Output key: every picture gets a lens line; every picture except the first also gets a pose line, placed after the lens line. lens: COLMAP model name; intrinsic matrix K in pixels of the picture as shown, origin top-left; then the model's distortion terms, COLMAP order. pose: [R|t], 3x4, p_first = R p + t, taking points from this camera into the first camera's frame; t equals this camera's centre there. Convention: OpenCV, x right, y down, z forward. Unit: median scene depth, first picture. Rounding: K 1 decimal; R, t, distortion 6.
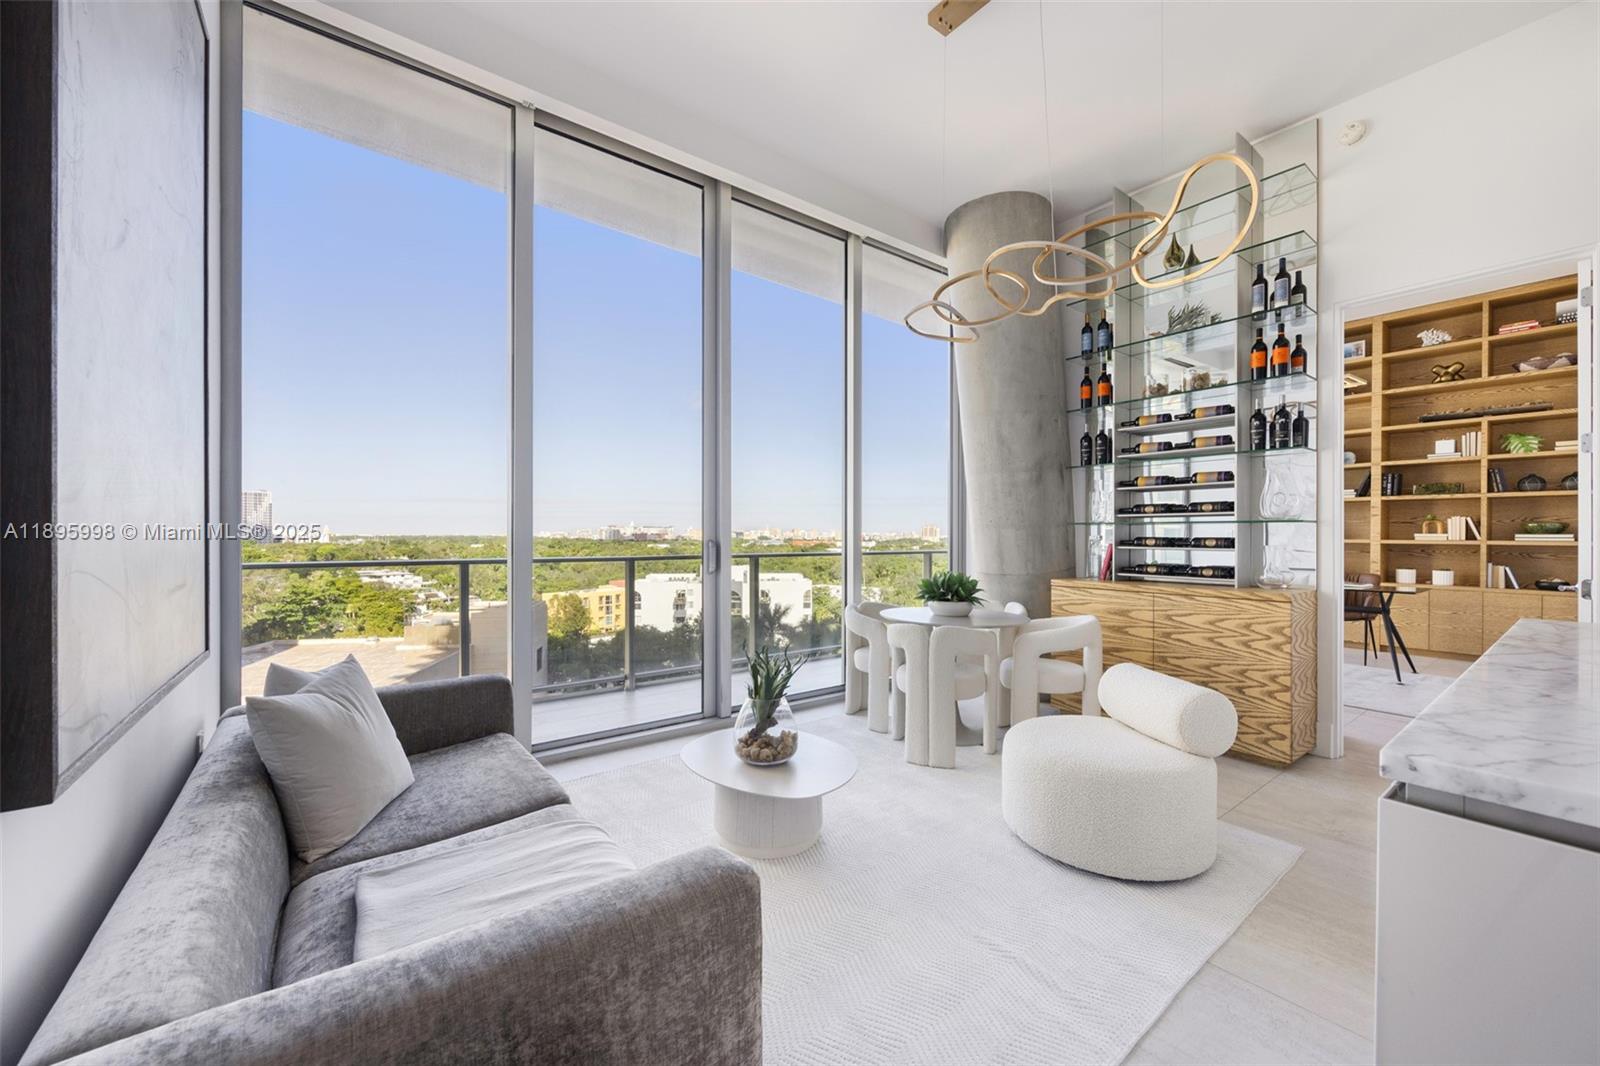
lens RADIAL K [[620.6, 0, 792.4], [0, 620.6, 544.0], [0, 0, 1]] dist [-0.001191, 0.000060]
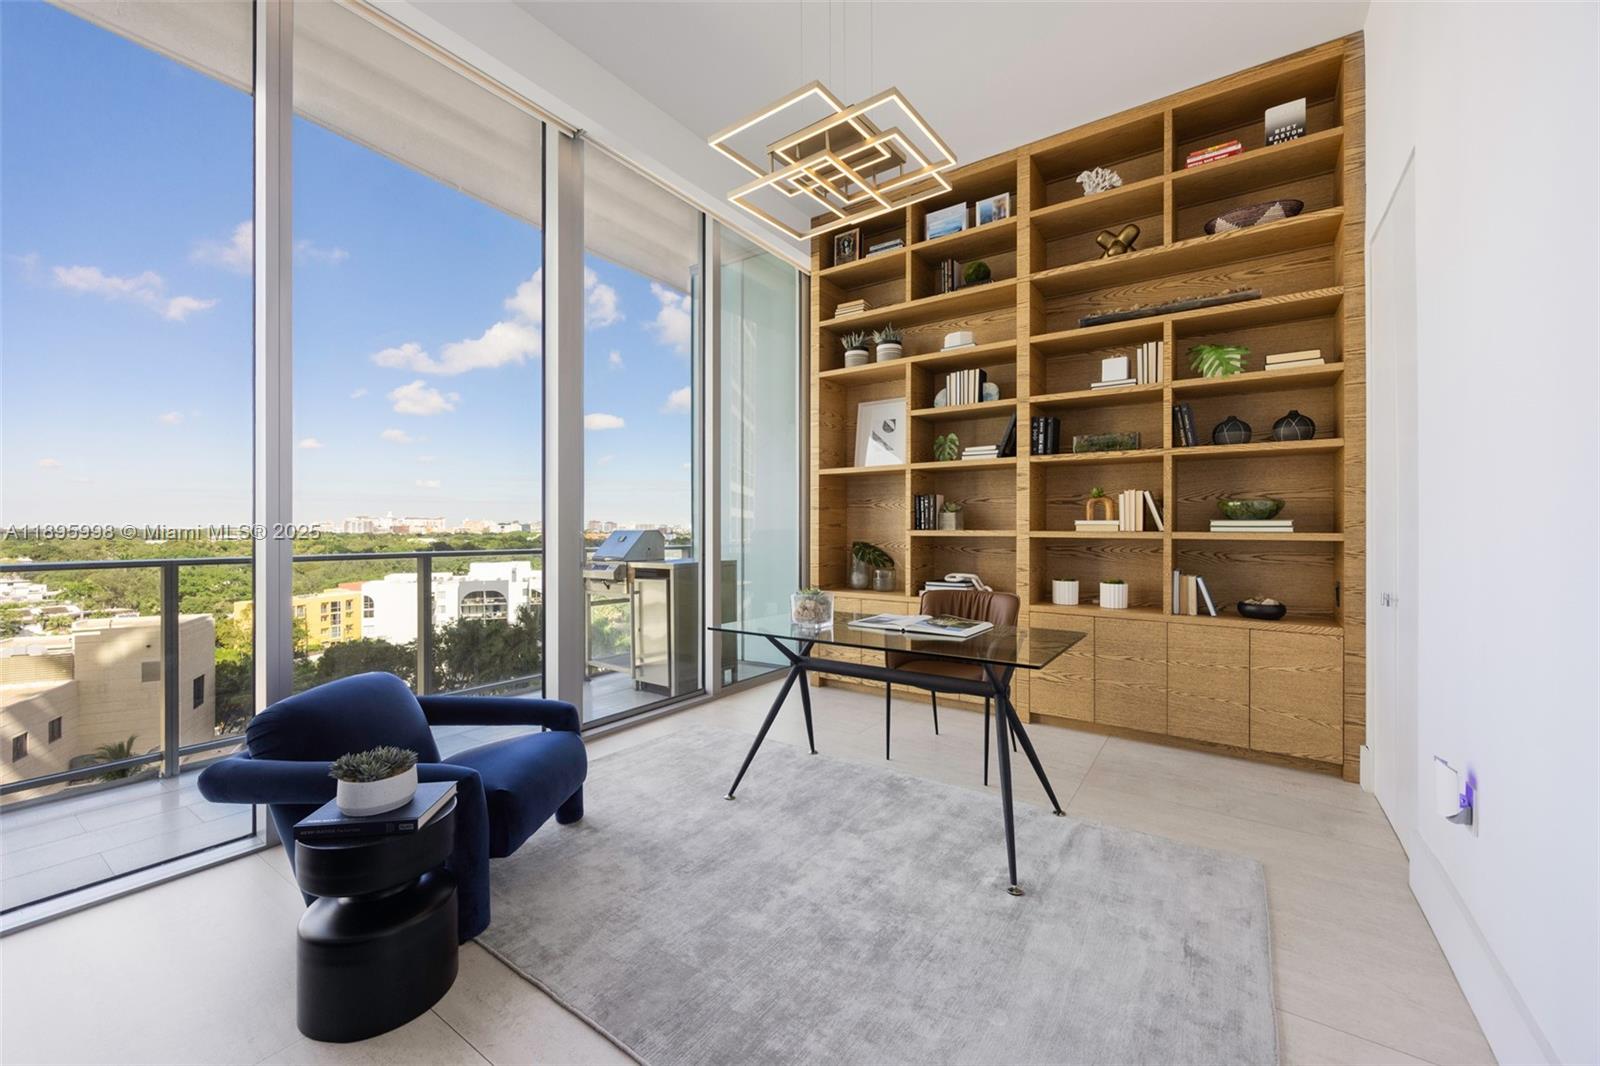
lens RADIAL K [[625.9, 0, 801.0], [0, 625.9, 536.4], [0, 0, 1]] dist [-0.002056, -0.000125]
pose [[0.949666, -0.006403, 0.313200, 0.783345], [0.006205, 0.999979, 0.001628, -0.005465], [-0.313204, 0.000397, 0.949686, 0.712553]]
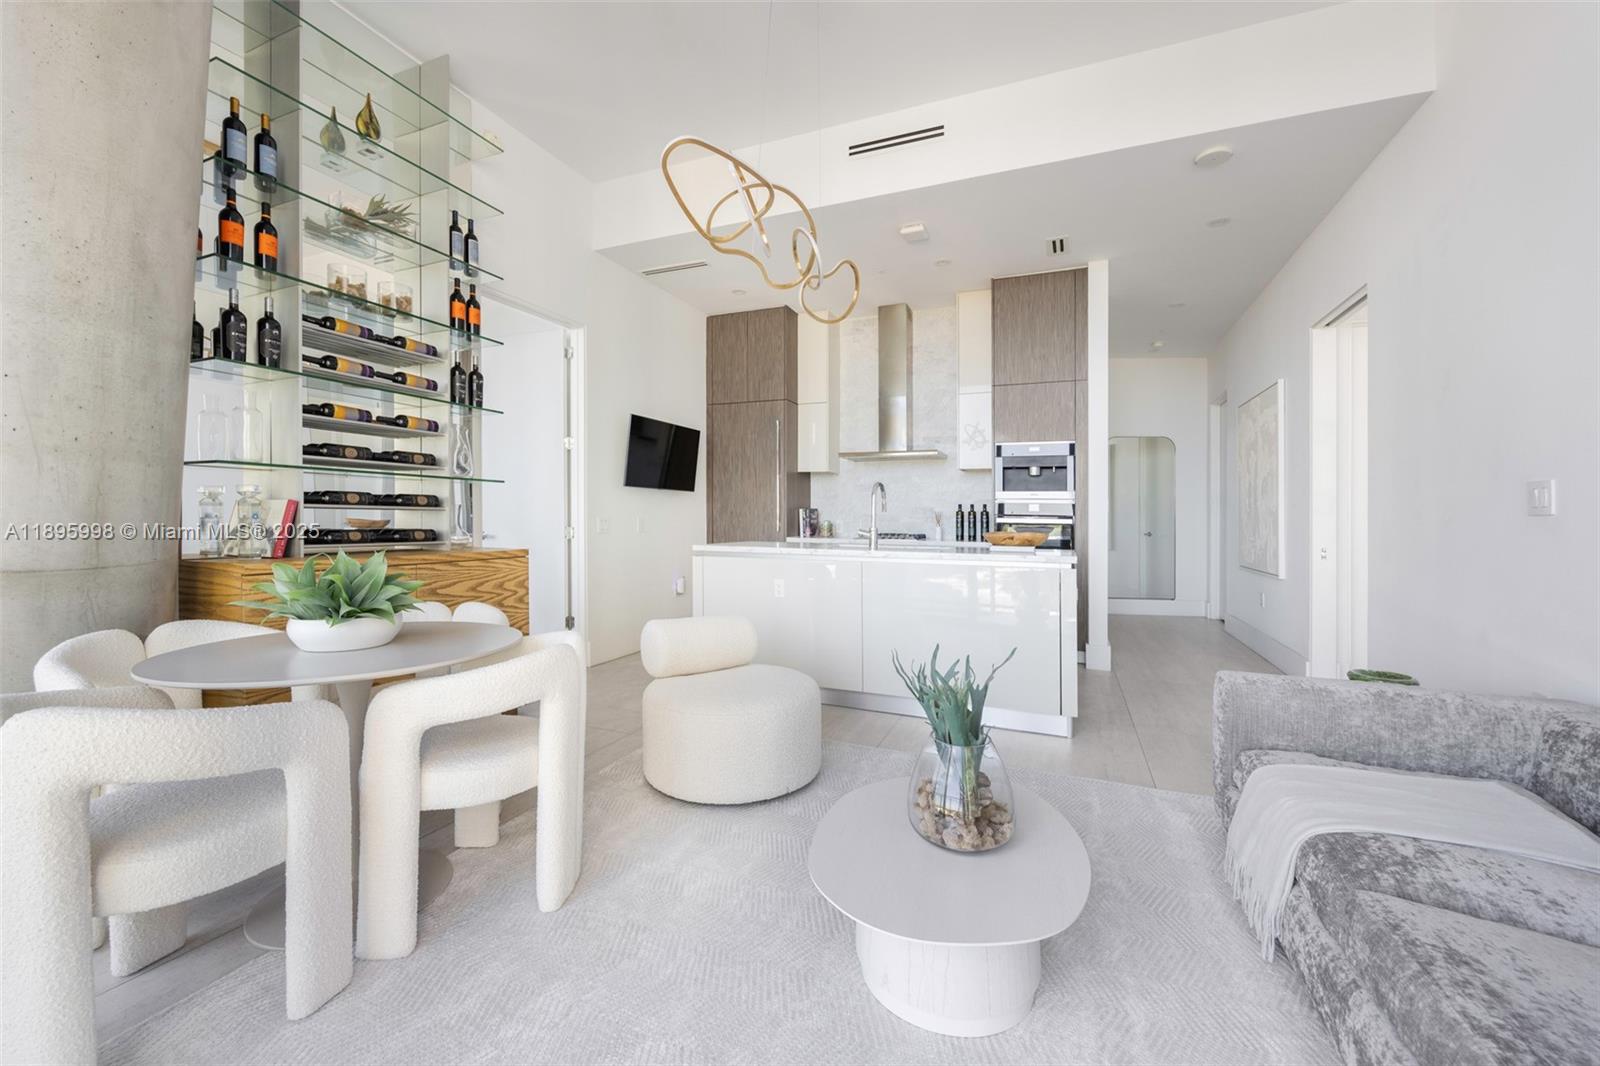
lens RADIAL K [[620.6, 0, 792.4], [0, 620.6, 544.0], [0, 0, 1]] dist [-0.001191, 0.000060]
pose [[-0.495229, -0.051165, 0.867255, -0.262116], [-0.005352, 0.998425, 0.055847, 0.005036], [-0.868746, 0.023016, -0.494723, 0.774263]]
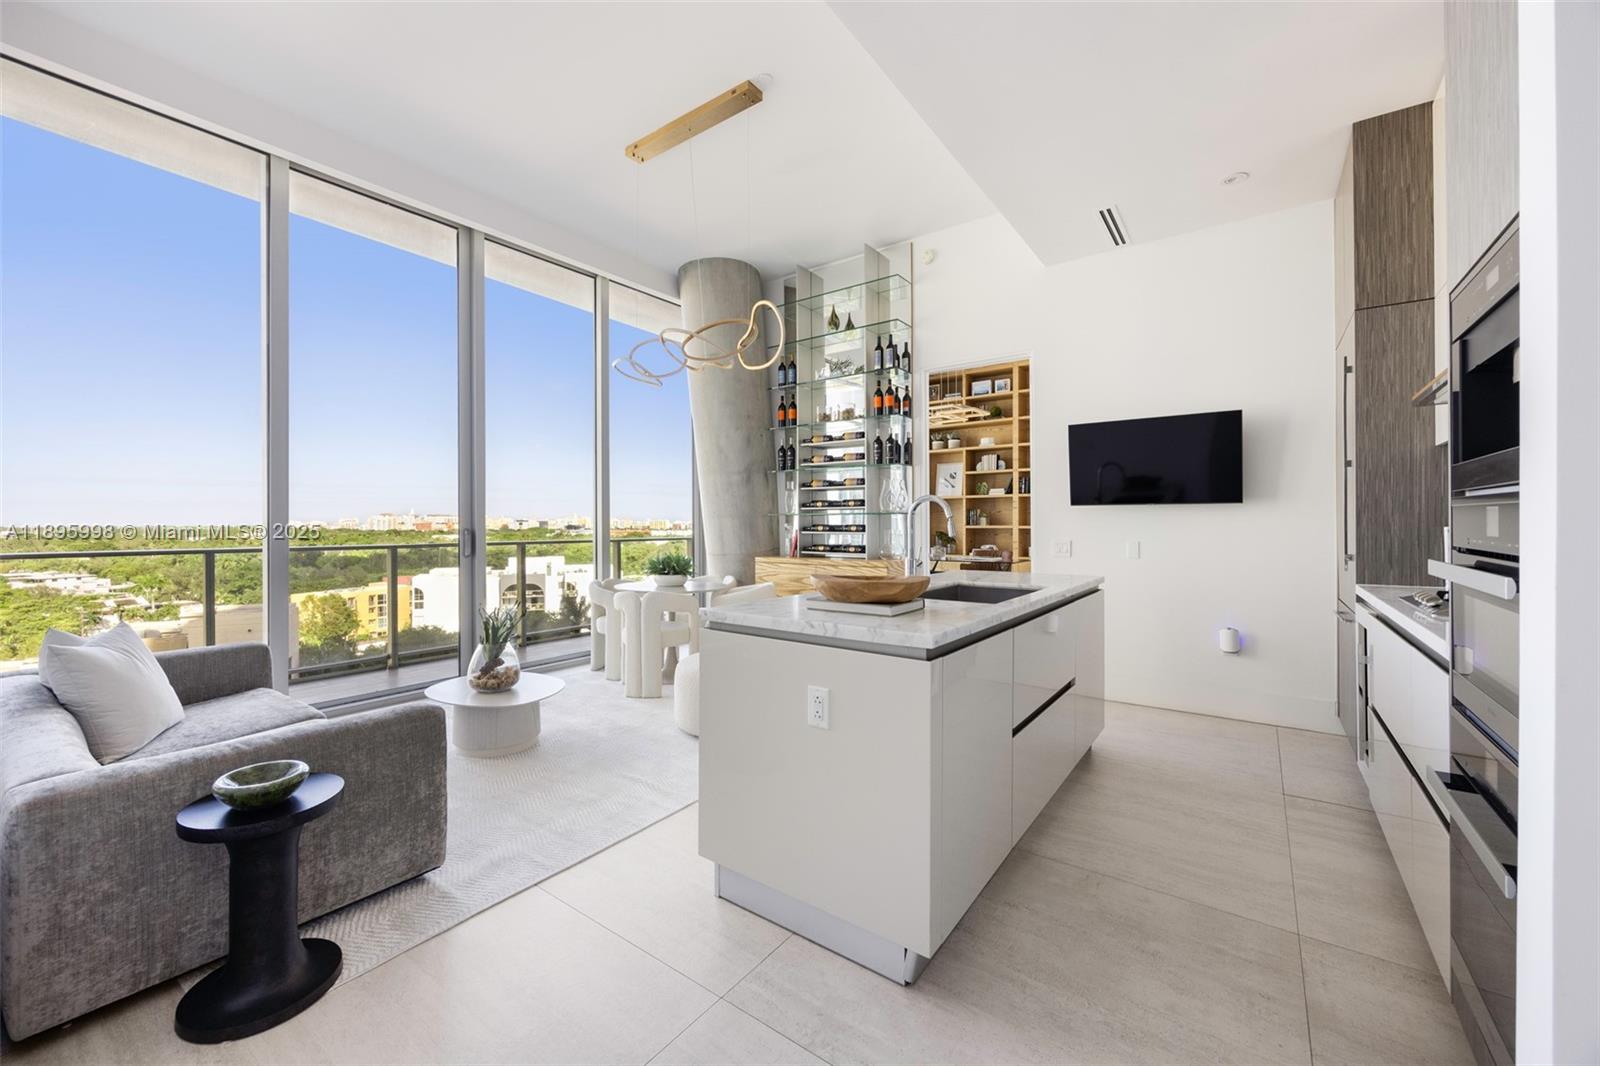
lens RADIAL K [[632.7, 0, 789.3], [0, 632.7, 528.6], [0, 0, 1]] dist [-0.000972, -0.000072]
pose [[0.959811, -0.006130, 0.280581, 0.101246], [0.007904, 0.999955, -0.005192, 0.004039], [-0.280536, 0.007201, 0.959816, -0.272889]]
